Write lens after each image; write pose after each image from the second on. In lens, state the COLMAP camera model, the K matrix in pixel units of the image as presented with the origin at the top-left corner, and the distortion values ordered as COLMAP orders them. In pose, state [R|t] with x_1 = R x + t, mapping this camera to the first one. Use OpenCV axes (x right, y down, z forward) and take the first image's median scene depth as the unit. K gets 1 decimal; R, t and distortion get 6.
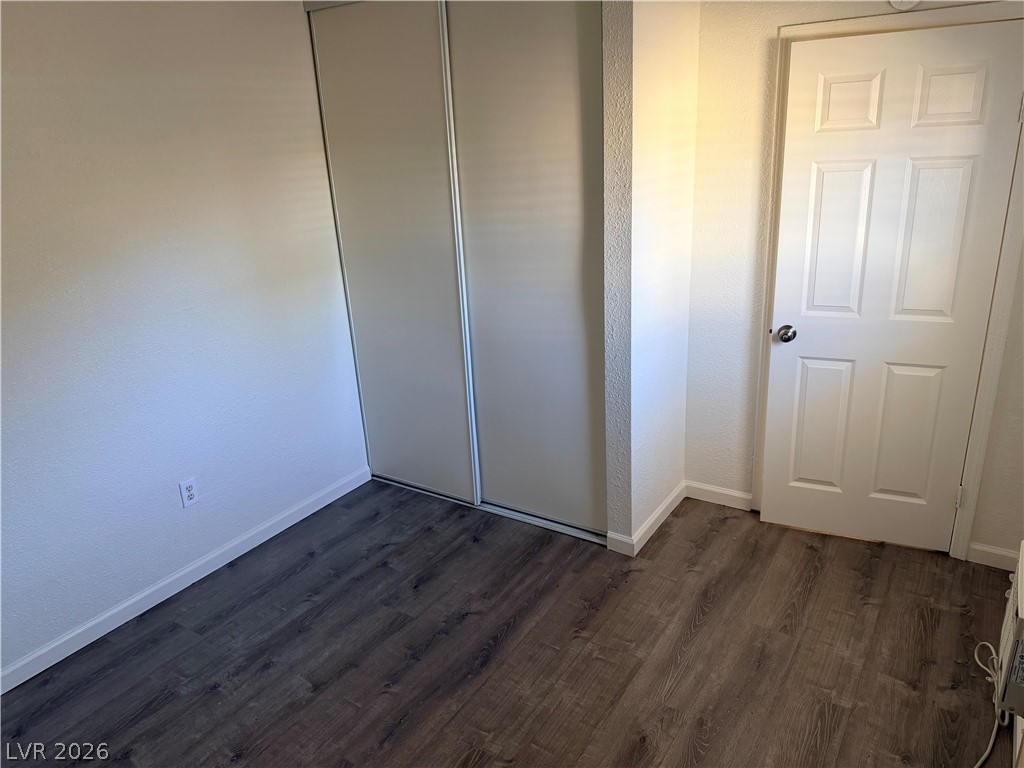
lens RADIAL K [[722.0, 0, 511.8], [0, 722.0, 384.1], [0, 0, 1]] dist [0.019977, -0.036082]
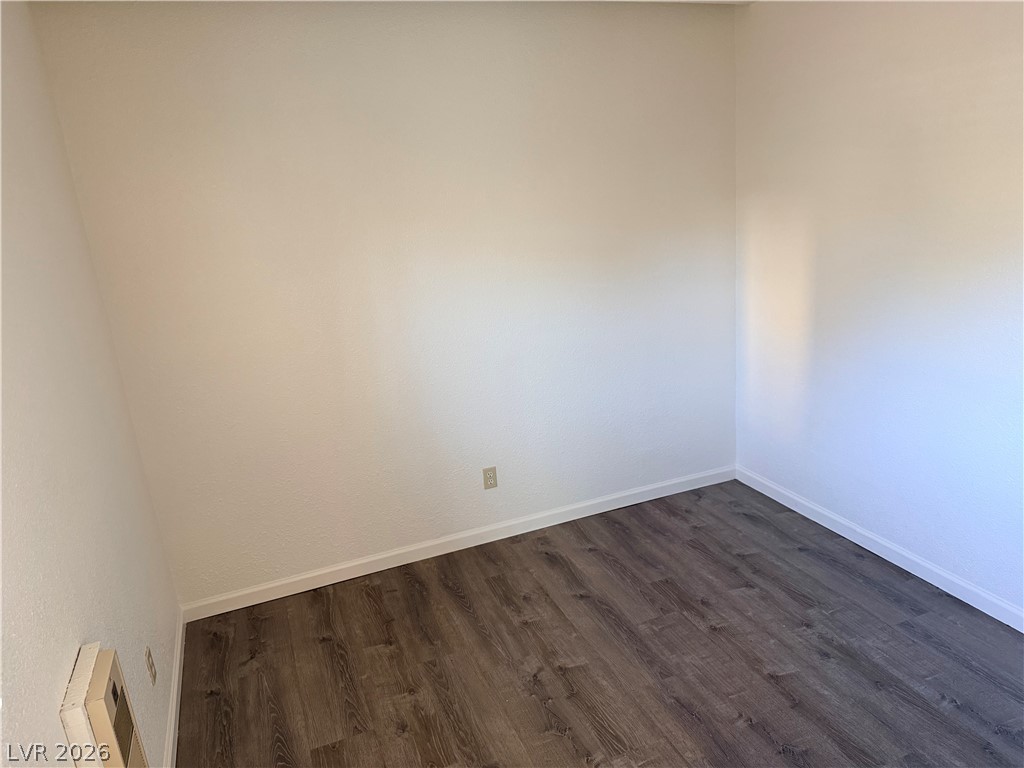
lens RADIAL K [[722.0, 0, 512.0], [0, 722.0, 385.0], [0, 0, 1]] dist [0.019977, -0.036082]
pose [[-0.574958, 0.318686, -0.753566, 0.563173], [-0.161645, 0.858626, 0.486449, -0.361819], [0.802056, 0.401498, -0.442160, 0.952331]]
